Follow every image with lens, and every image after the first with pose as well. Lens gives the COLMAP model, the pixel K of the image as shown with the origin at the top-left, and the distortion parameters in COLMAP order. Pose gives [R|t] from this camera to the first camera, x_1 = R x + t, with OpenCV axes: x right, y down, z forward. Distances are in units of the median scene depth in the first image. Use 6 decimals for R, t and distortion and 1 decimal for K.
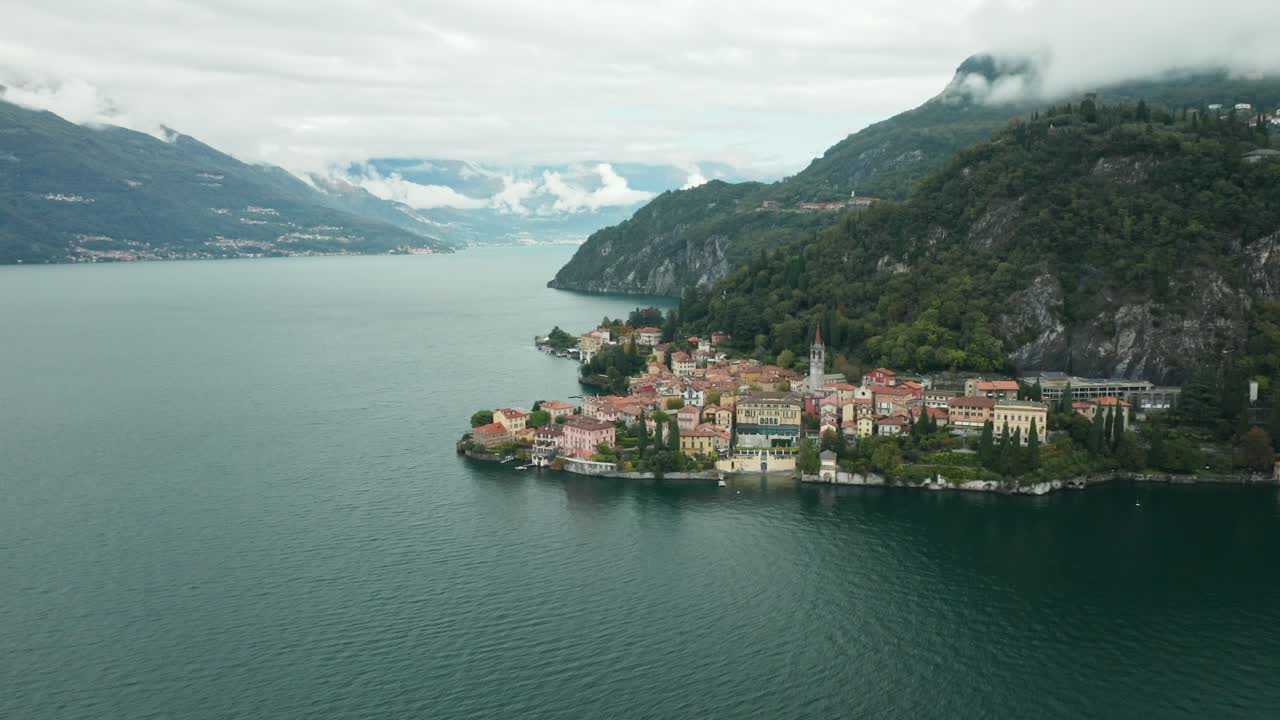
lens RADIAL K [[1007.0, 0, 640.0], [0, 1007.0, 360.0], [0, 0, 1]] dist [0.014663, -0.008371]
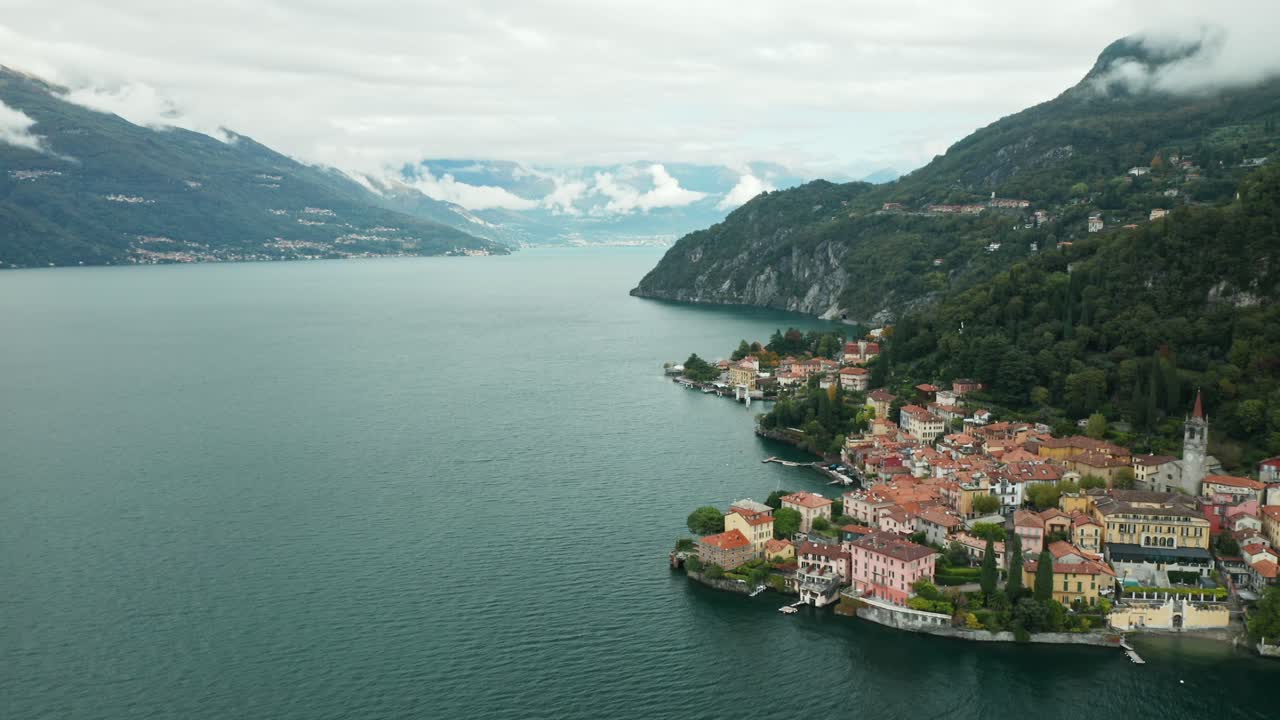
lens RADIAL K [[1007.0, 0, 640.0], [0, 1007.0, 360.0], [0, 0, 1]] dist [0.014663, -0.008371]
pose [[0.998923, 0.007181, -0.045845, -0.056423], [-0.007210, 0.999974, -0.000467, -0.017232], [0.045840, 0.000797, 0.998948, 0.099624]]
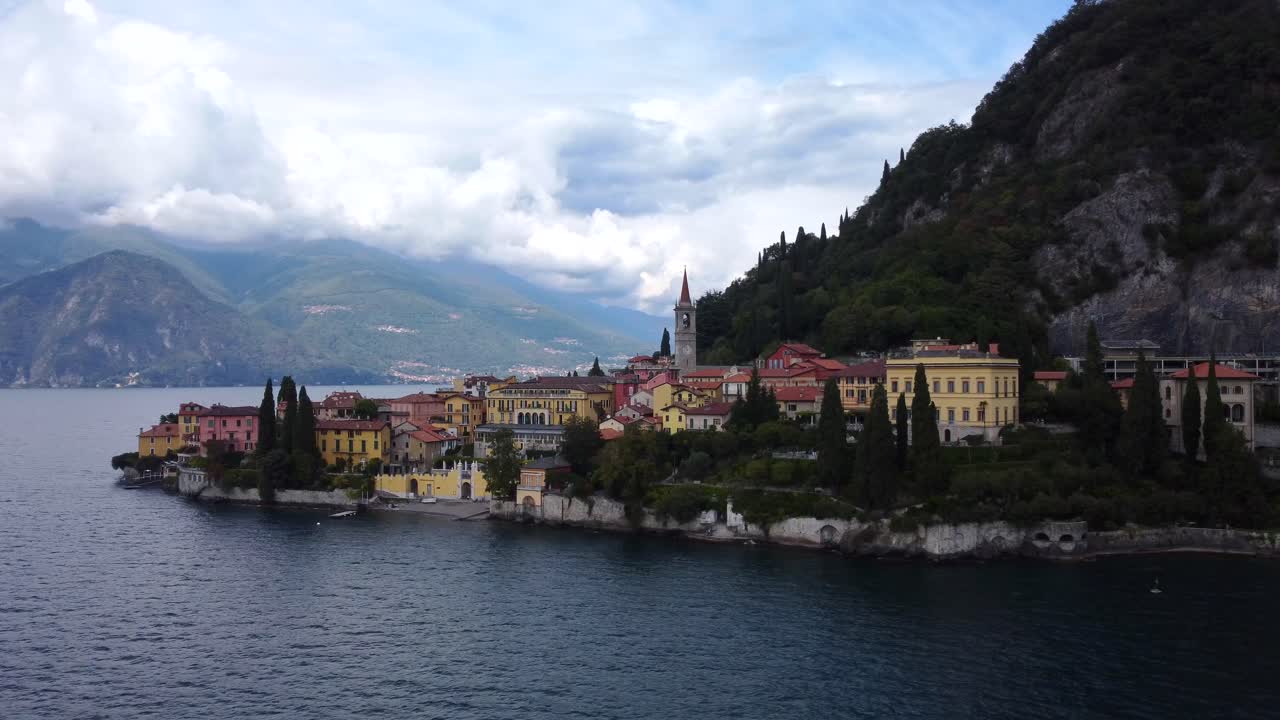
lens RADIAL K [[1033.1, 0, 640.0], [0, 1033.1, 360.0], [0, 0, 1]] dist [-0.005665, -0.003640]
pose [[0.950472, -0.001597, -0.310805, 0.110494], [-0.041209, 0.990511, -0.131112, 0.030941], [0.308065, 0.137426, 0.941387, 0.151210]]
